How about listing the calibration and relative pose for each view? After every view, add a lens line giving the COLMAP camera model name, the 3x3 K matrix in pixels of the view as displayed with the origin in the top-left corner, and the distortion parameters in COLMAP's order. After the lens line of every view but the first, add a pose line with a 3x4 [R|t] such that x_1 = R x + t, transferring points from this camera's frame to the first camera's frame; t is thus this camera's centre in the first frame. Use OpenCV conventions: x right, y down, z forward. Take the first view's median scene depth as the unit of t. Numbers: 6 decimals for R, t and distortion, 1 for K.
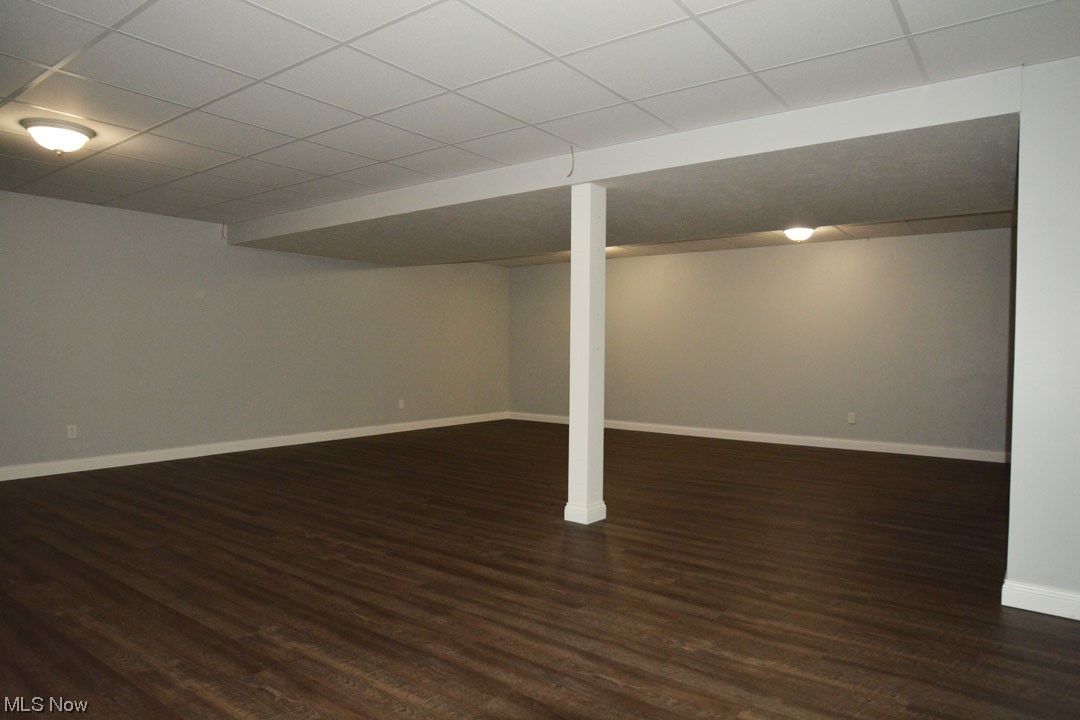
lens RADIAL K [[680.8, 0, 537.1], [0, 680.8, 354.1], [0, 0, 1]] dist [-0.060210, 0.044802]
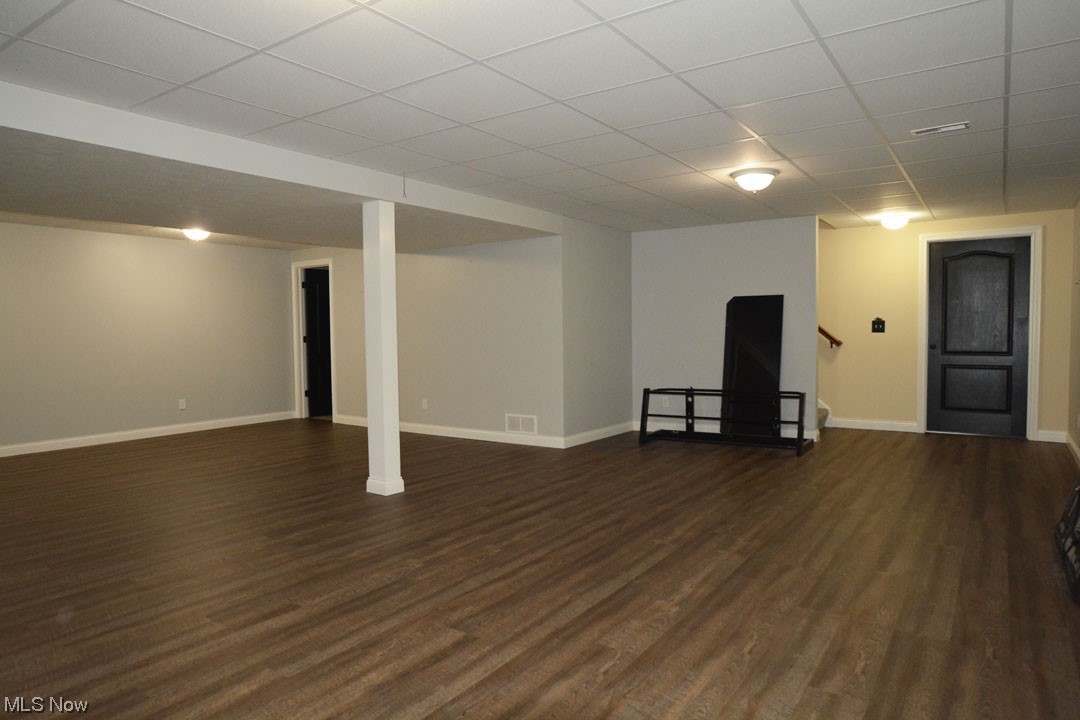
lens RADIAL K [[680.8, 0, 538.1], [0, 680.8, 363.7], [0, 0, 1]] dist [-0.060210, 0.044802]
pose [[-0.040808, -0.057084, 0.997535, -1.342962], [0.018545, 0.998151, 0.057877, -0.048976], [-0.998995, 0.020861, -0.039674, 0.959848]]
